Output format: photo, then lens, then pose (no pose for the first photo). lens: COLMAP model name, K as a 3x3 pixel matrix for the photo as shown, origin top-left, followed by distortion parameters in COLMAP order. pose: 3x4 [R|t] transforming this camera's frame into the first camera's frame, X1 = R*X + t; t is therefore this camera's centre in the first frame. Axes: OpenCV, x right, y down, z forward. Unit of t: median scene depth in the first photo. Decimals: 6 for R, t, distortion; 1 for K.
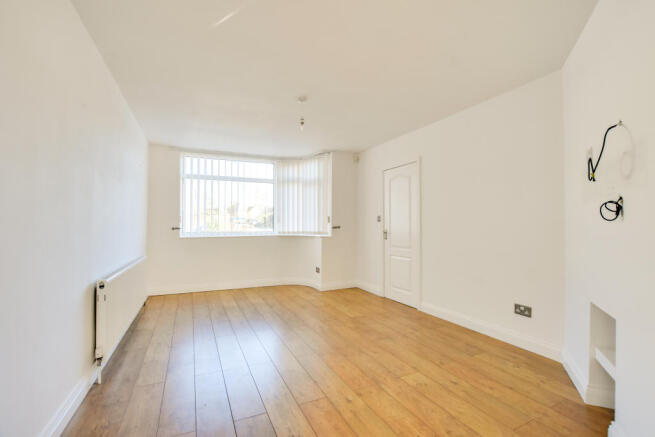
lens RADIAL K [[308.8, 0, 327.5], [0, 308.8, 218.5], [0, 0, 1]] dist [-0.001798, -0.000067]
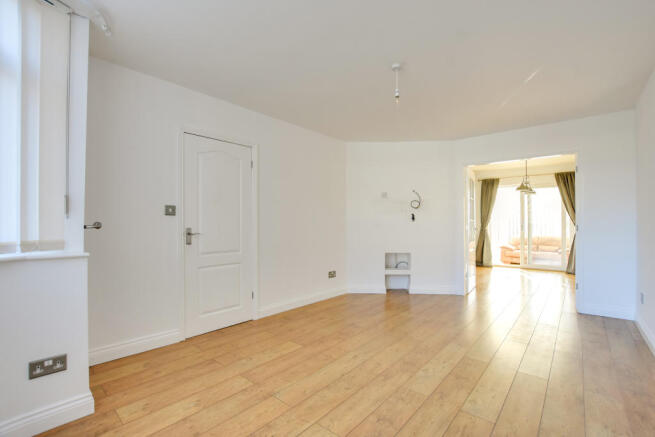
lens RADIAL K [[308.8, 0, 327.5], [0, 308.8, 218.5], [0, 0, 1]] dist [-0.001798, -0.000067]
pose [[-0.447515, 0.011878, 0.894198, -0.618606], [-0.027445, 0.999258, -0.027009, 0.030593], [-0.893855, -0.036628, -0.446857, 1.293366]]
